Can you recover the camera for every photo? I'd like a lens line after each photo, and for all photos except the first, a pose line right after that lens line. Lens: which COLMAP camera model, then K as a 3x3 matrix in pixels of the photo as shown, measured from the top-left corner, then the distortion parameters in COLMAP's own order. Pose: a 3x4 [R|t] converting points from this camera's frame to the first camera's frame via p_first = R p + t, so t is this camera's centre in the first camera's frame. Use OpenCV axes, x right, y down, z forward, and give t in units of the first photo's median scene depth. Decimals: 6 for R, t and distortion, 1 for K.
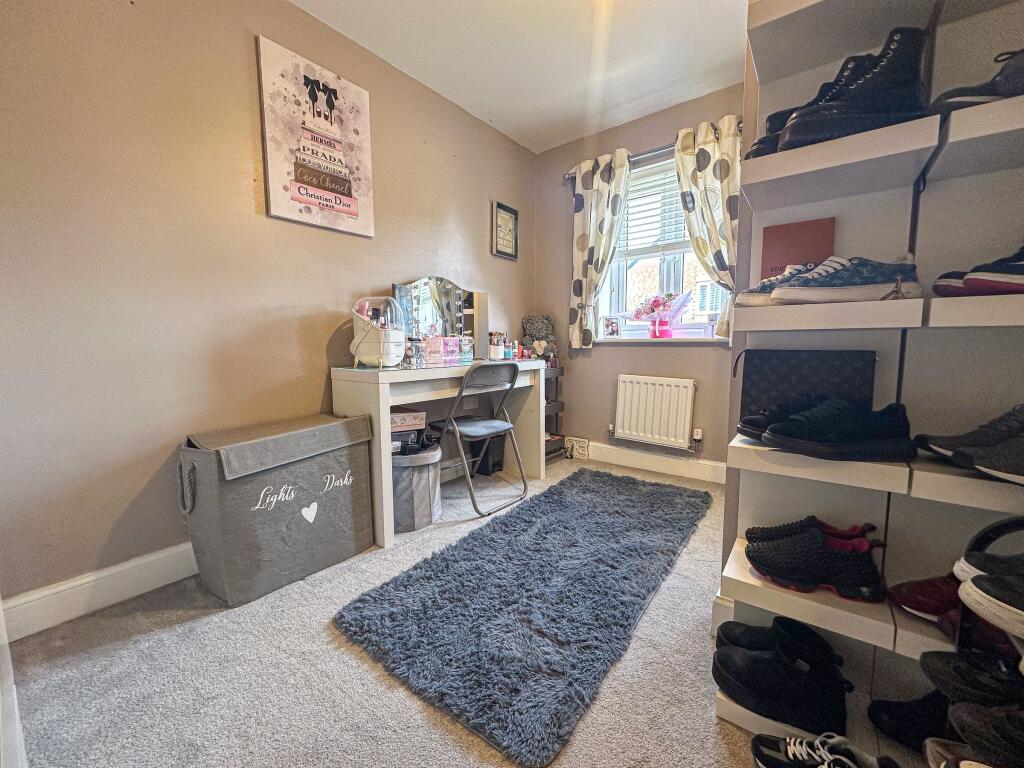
lens RADIAL K [[409.6, 0, 511.1], [0, 409.6, 382.9], [0, 0, 1]] dist [-0.005574, 0.001185]
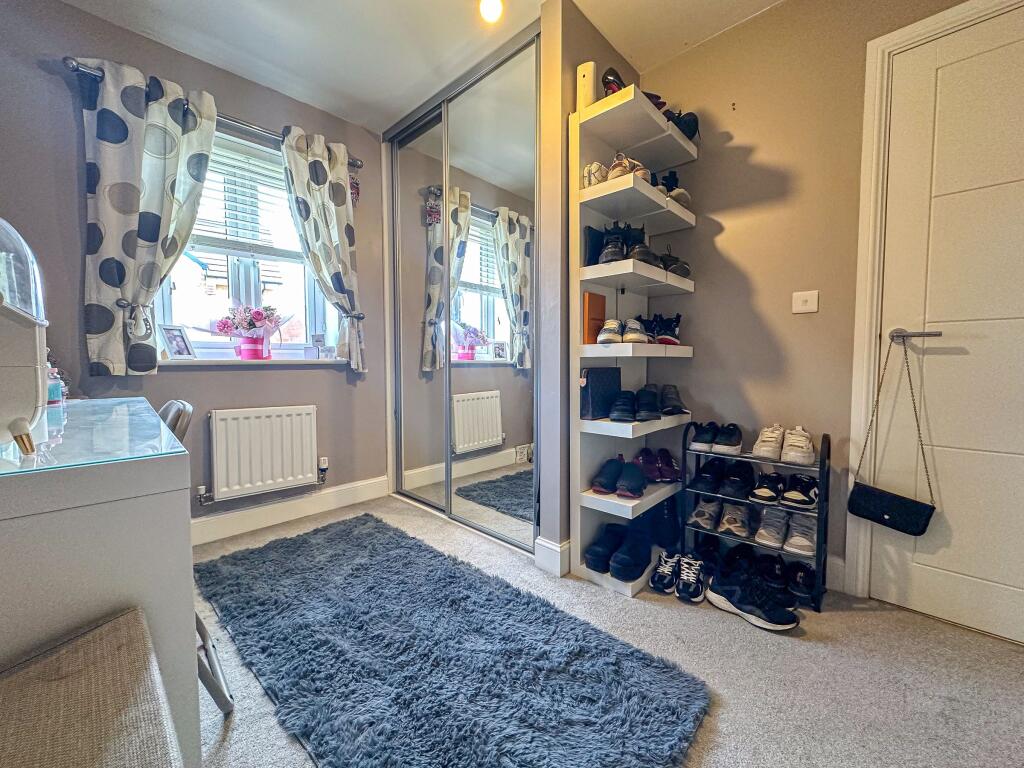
lens RADIAL K [[409.6, 0, 512.3], [0, 409.6, 382.9], [0, 0, 1]] dist [-0.005574, 0.001185]
pose [[0.108324, -0.048290, 0.992942, -0.396324], [0.101883, 0.994099, 0.037231, -0.044360], [-0.988881, 0.097131, 0.112605, 0.437068]]
